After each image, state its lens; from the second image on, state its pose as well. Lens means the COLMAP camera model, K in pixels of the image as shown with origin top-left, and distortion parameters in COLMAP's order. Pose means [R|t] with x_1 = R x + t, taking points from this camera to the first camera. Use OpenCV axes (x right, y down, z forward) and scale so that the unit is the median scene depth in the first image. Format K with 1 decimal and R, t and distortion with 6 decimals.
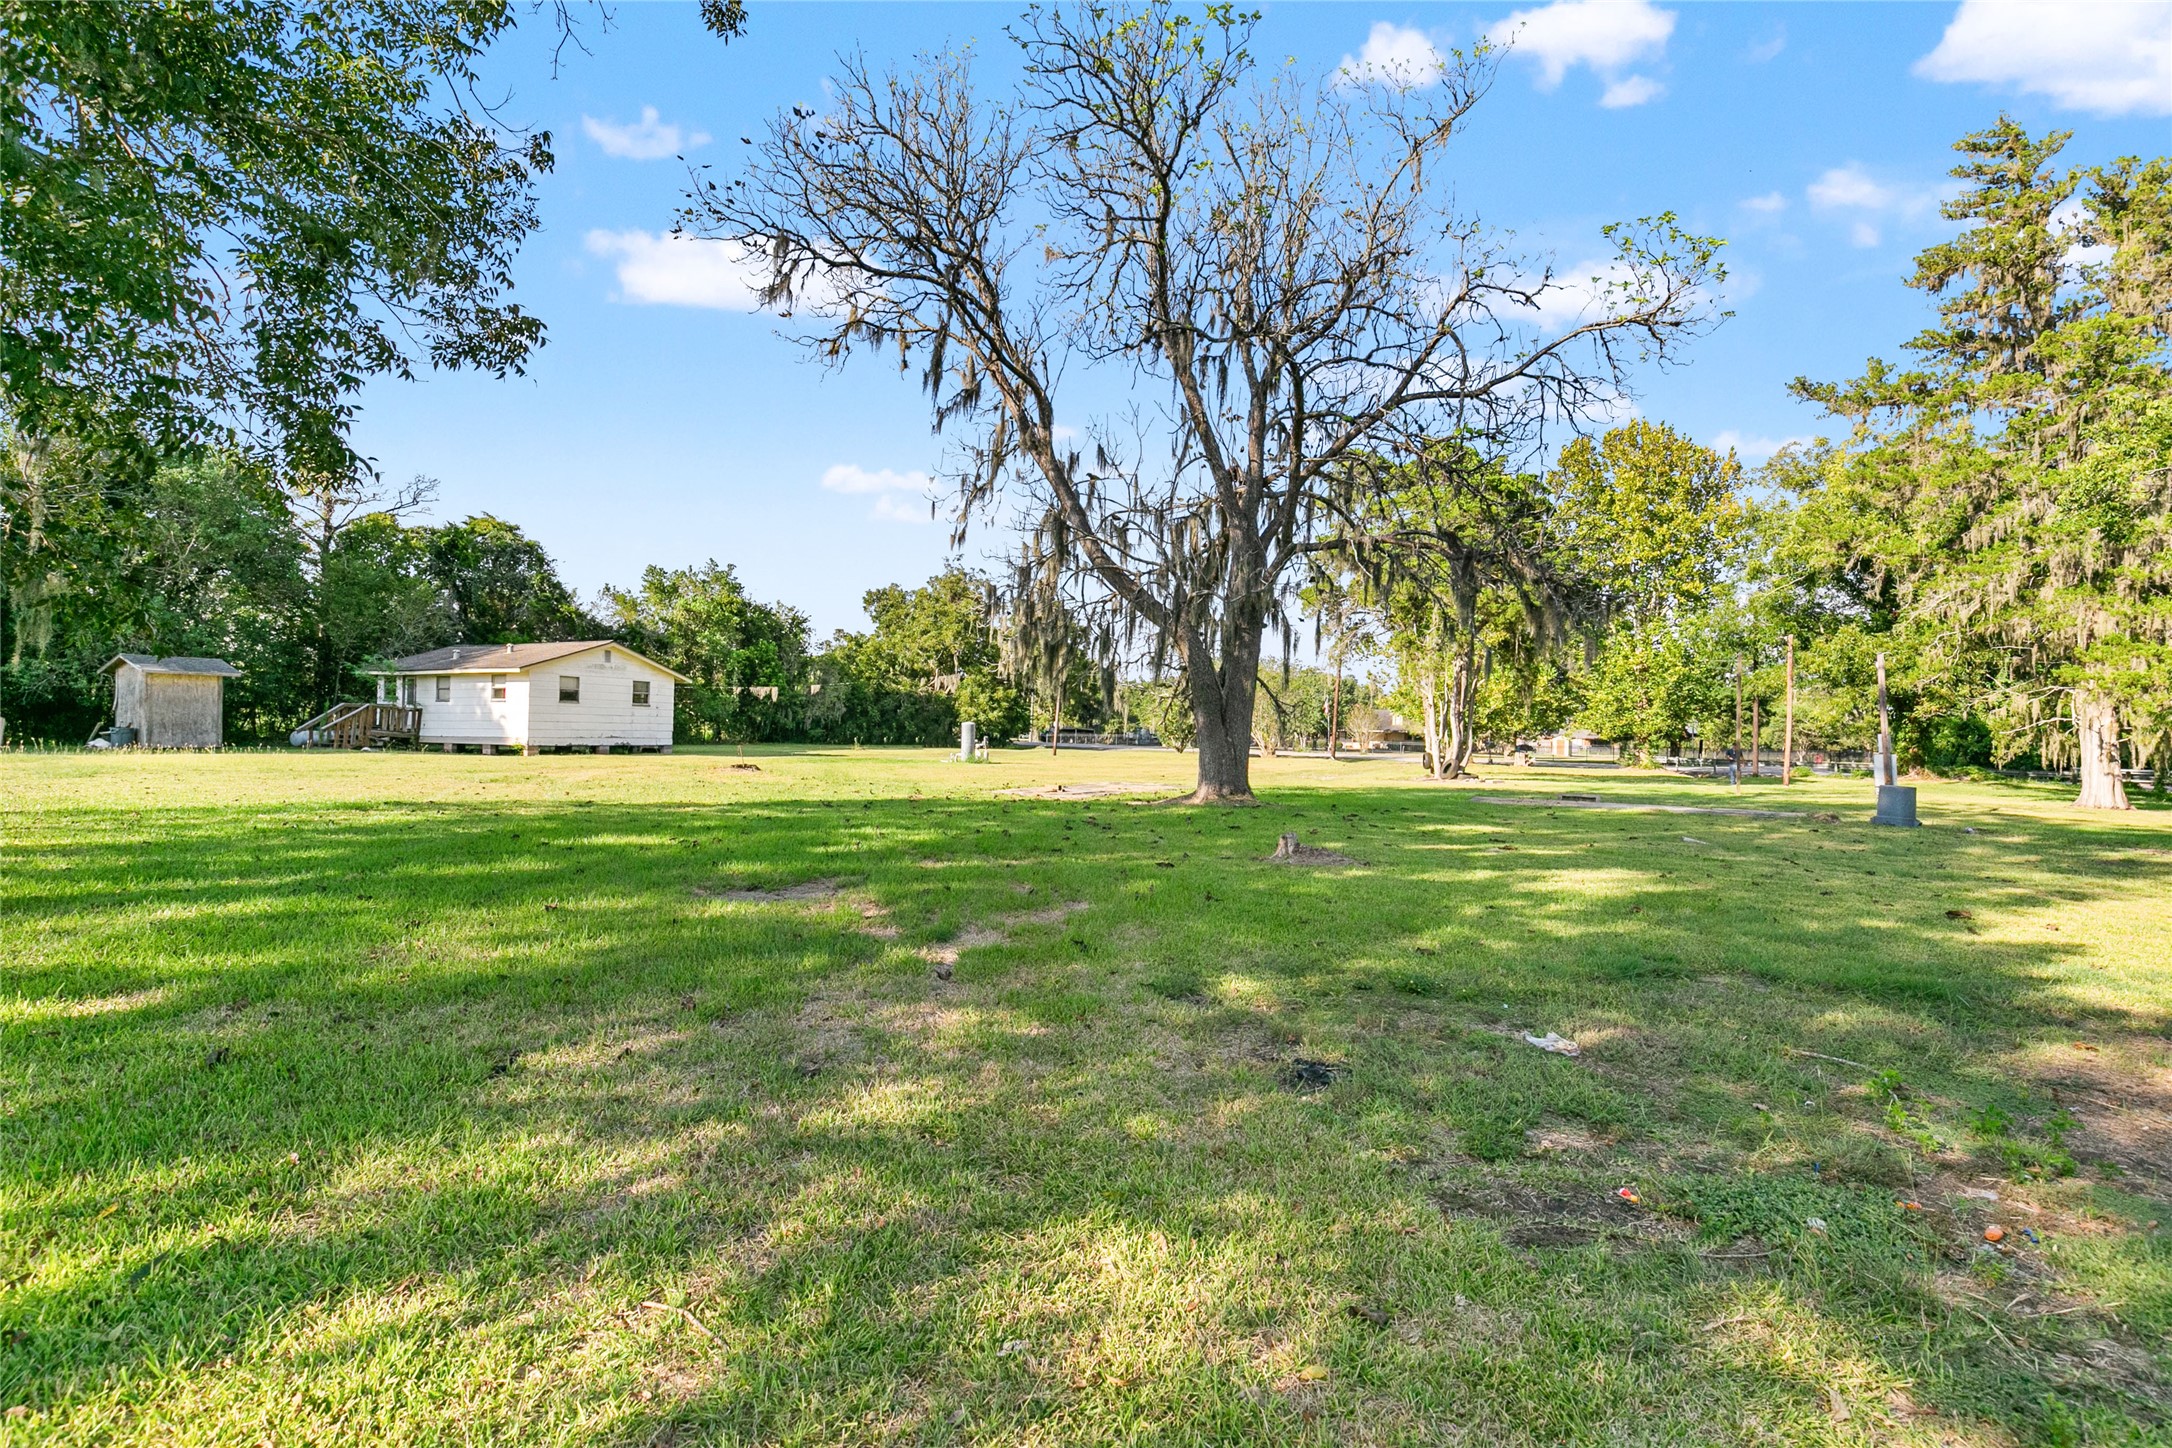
lens RADIAL K [[1007.5, 0, 1086.0], [0, 1007.5, 724.0], [0, 0, 1]] dist [0.001264, 0.000149]
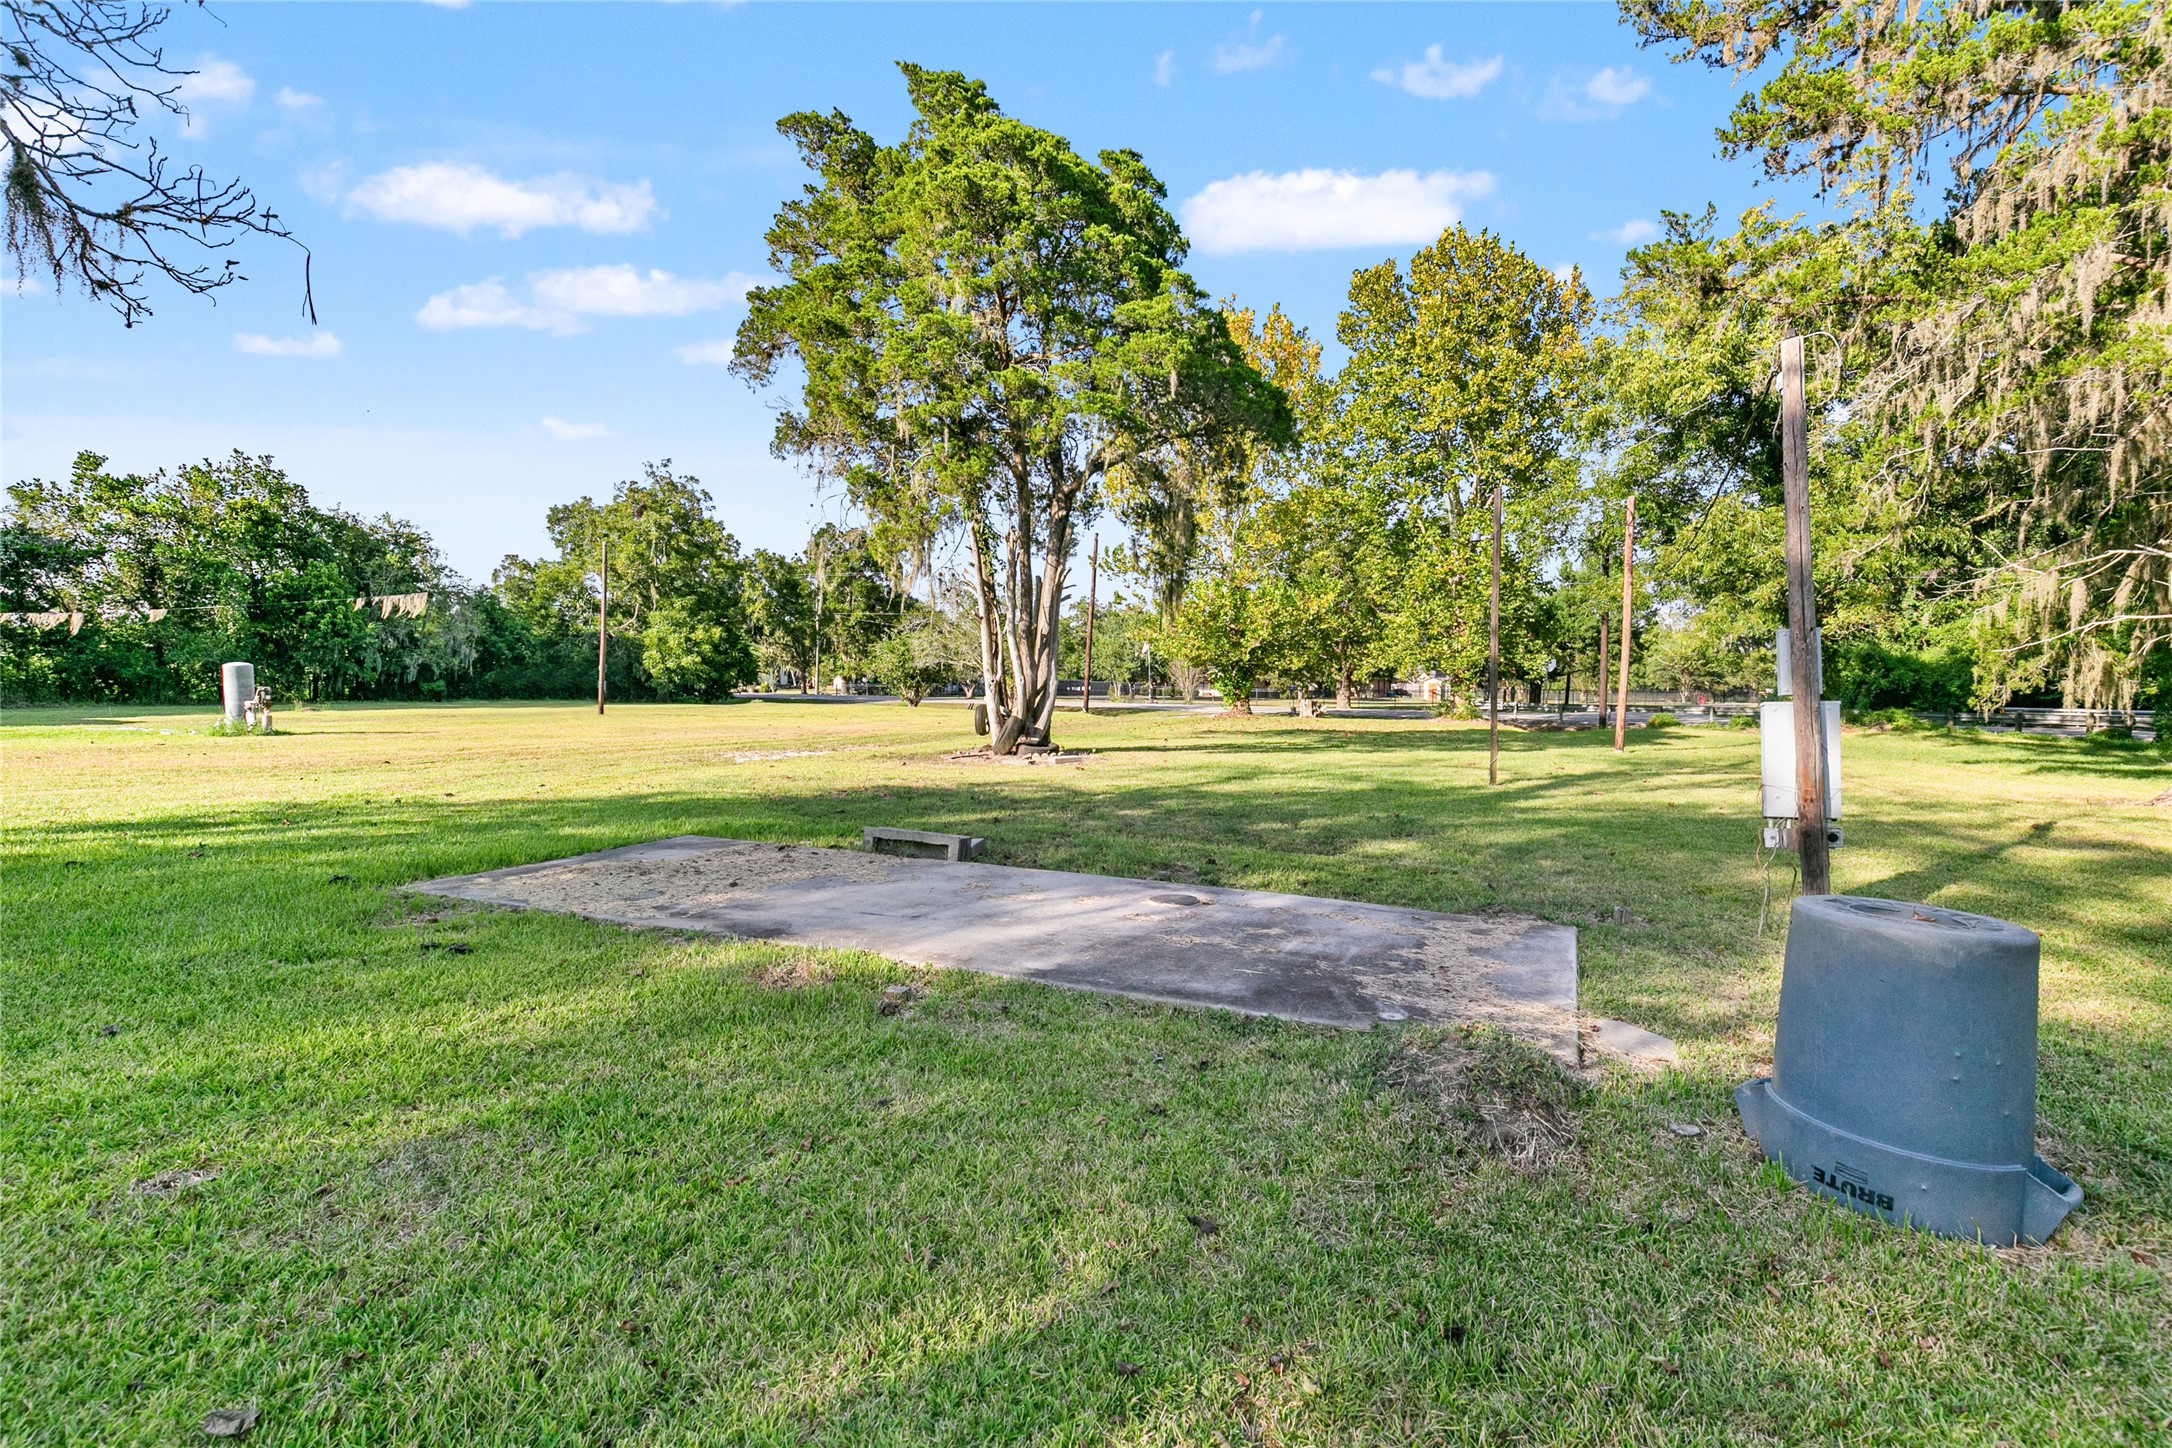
lens RADIAL K [[972.4, 0, 1086.0], [0, 972.4, 724.0], [0, 0, 1]] dist [0.000136, 0.000079]
pose [[0.998231, -0.015870, 0.057303, 0.233313], [0.012971, 0.998634, 0.050612, 0.008591], [-0.058028, -0.049779, 0.997073, 0.298841]]
